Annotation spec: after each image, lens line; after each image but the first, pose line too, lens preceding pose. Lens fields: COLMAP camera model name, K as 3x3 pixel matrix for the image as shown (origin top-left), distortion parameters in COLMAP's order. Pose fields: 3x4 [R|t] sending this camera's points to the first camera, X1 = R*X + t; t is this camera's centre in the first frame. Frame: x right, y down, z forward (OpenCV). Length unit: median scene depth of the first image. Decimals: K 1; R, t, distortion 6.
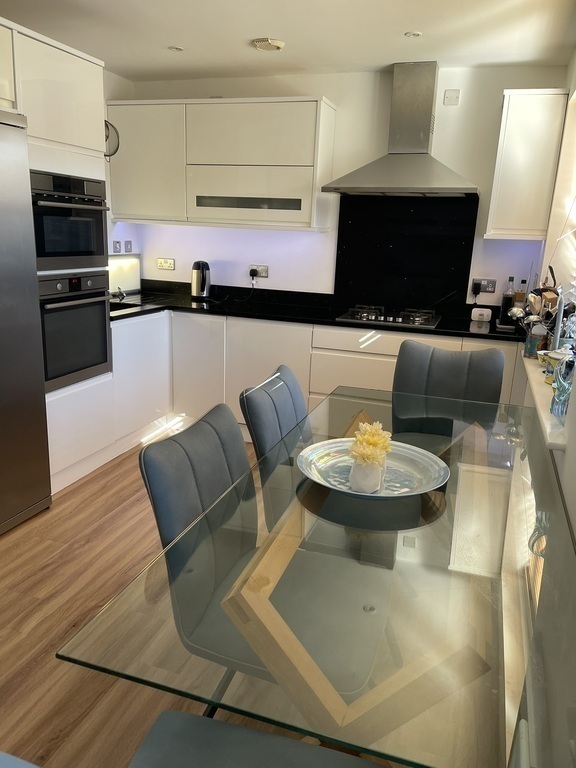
lens RADIAL K [[577.7, 0, 289.7], [0, 577.7, 394.1], [0, 0, 1]] dist [0.049375, -0.077988]
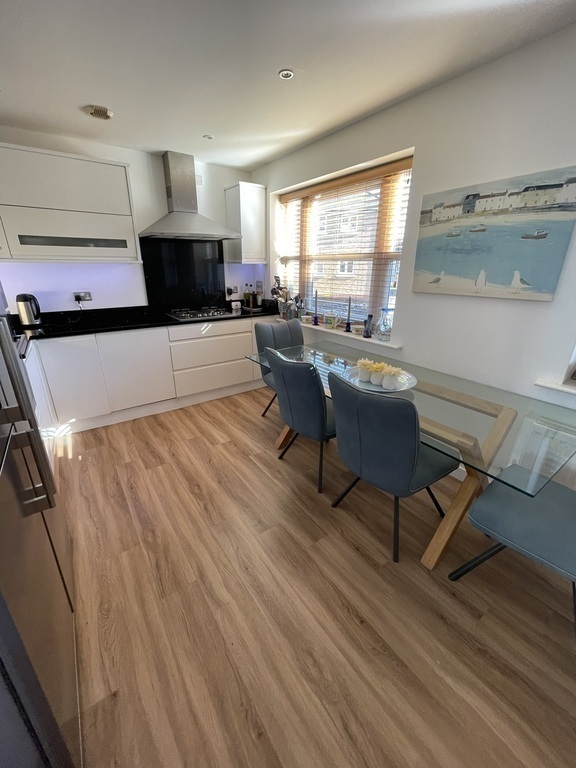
lens RADIAL K [[307.6, 0, 284.0], [0, 307.6, 379.2], [0, 0, 1]] dist [-0.016505, 0.005343]
pose [[0.587723, -0.314666, 0.745364, -0.429054], [0.239552, 0.947640, 0.211172, -0.088584], [-0.772785, 0.054442, 0.632329, 0.279348]]
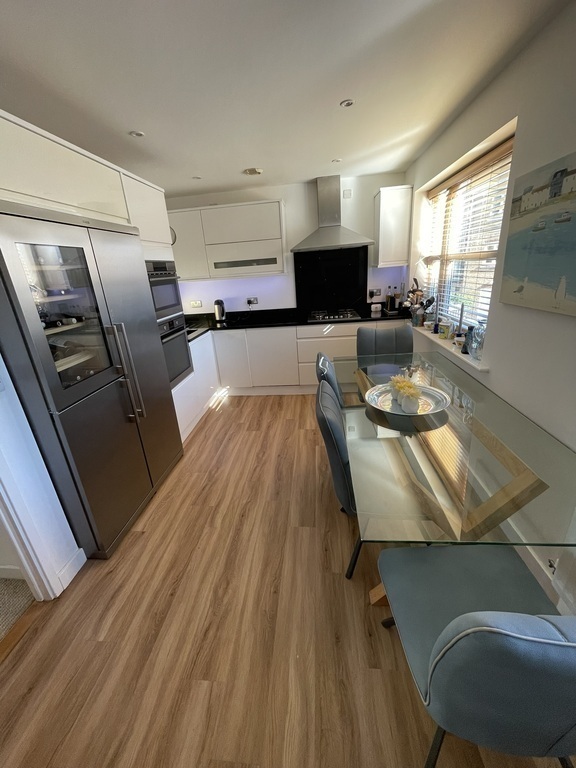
lens RADIAL K [[307.6, 0, 284.0], [0, 307.6, 379.2], [0, 0, 1]] dist [-0.016505, 0.005343]
pose [[0.967733, -0.184023, 0.172128, -0.201210], [0.172027, 0.981647, 0.082318, -0.042636], [-0.184117, -0.050051, 0.981629, 0.043611]]
